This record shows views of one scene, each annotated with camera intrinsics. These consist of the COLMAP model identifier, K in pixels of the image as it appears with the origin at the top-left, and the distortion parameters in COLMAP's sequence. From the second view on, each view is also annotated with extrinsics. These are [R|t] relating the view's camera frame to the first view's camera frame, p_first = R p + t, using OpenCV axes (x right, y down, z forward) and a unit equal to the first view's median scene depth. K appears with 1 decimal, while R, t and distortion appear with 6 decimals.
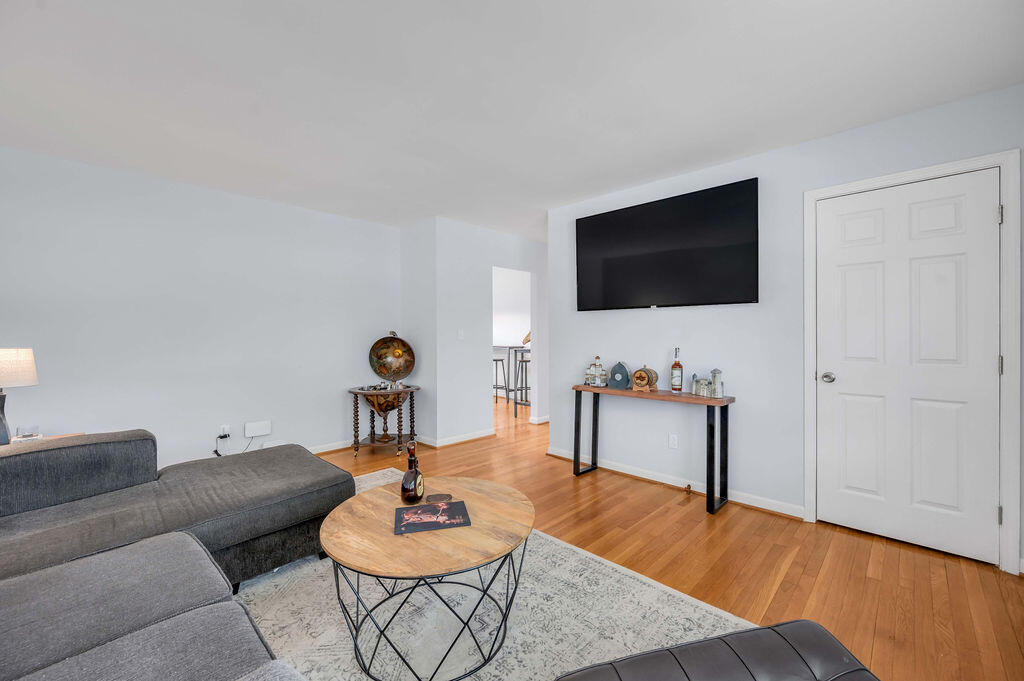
lens RADIAL K [[415.7, 0, 508.6], [0, 415.7, 327.5], [0, 0, 1]] dist [-0.002270, -0.000381]
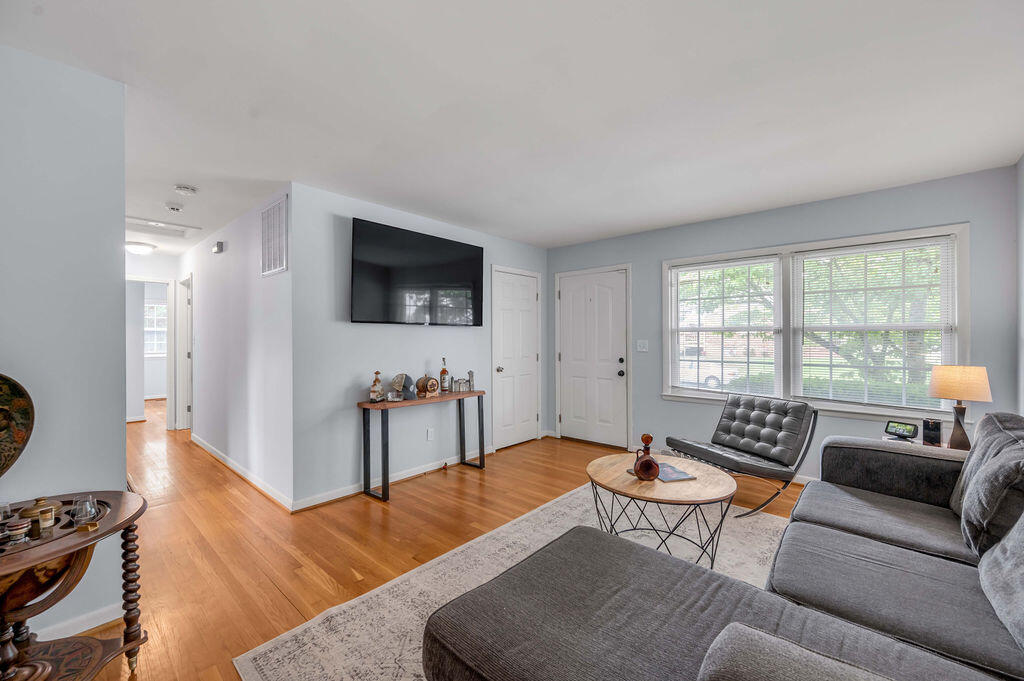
lens RADIAL K [[405.6, 0, 505.0], [0, 405.6, 340.3], [0, 0, 1]] dist [-0.001228, -0.000099]
pose [[-0.036634, 0.006011, 0.999311, -0.842283], [-0.006048, 0.999962, -0.006237, 0.002210], [-0.999310, -0.006273, -0.036597, 0.861449]]
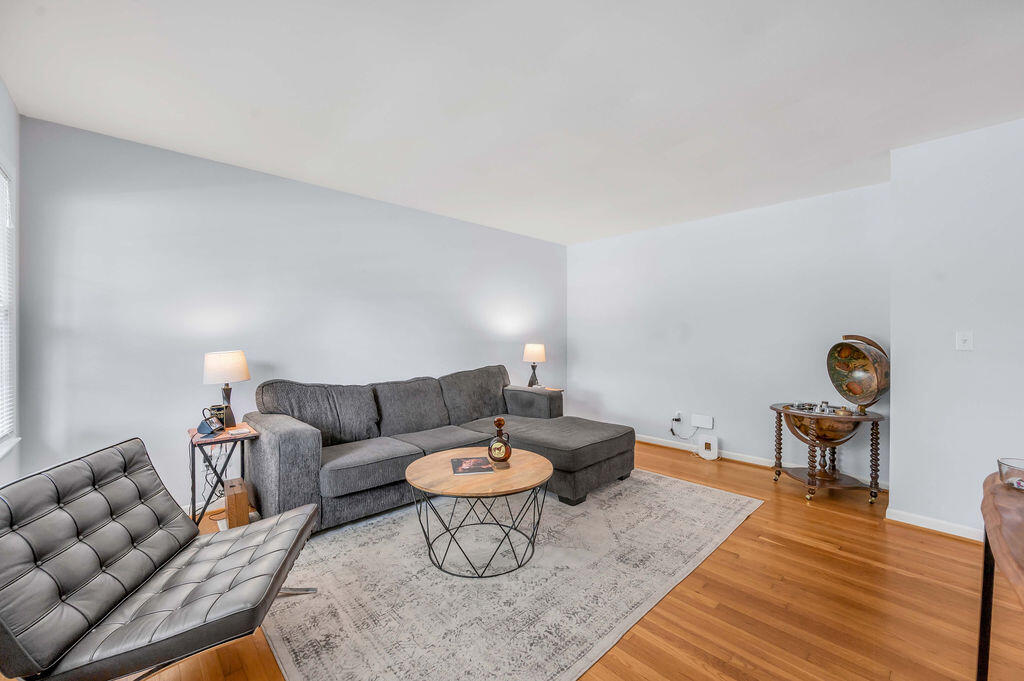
lens RADIAL K [[412.8, 0, 512.0], [0, 412.8, 340.5], [0, 0, 1]] dist [-0.003087, -0.000356]
pose [[-0.043050, 0.010730, -0.999015, 0.648986], [0.012580, 0.999869, 0.010197, 0.005607], [0.998994, -0.012129, -0.043179, 0.636324]]
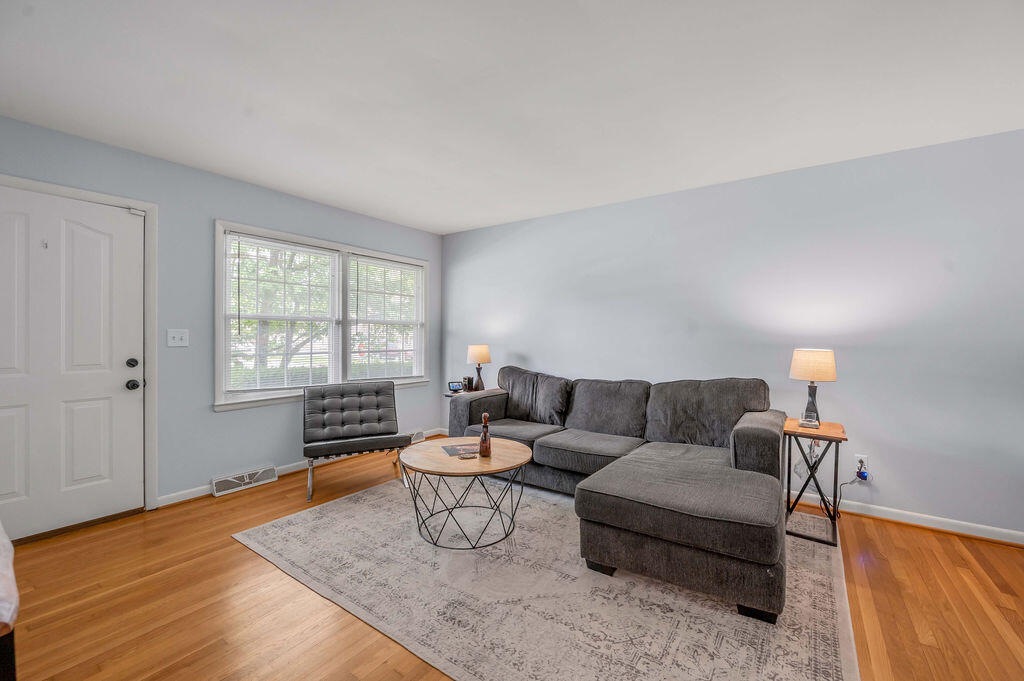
lens RADIAL K [[423.3, 0, 518.0], [0, 423.3, 336.7], [0, 0, 1]] dist [-0.002233, -0.000045]
pose [[-0.984683, -0.003484, -0.174317, -0.049138], [-0.004583, 0.999972, 0.005899, -0.001785], [0.174292, 0.006608, -0.984672, 1.414897]]
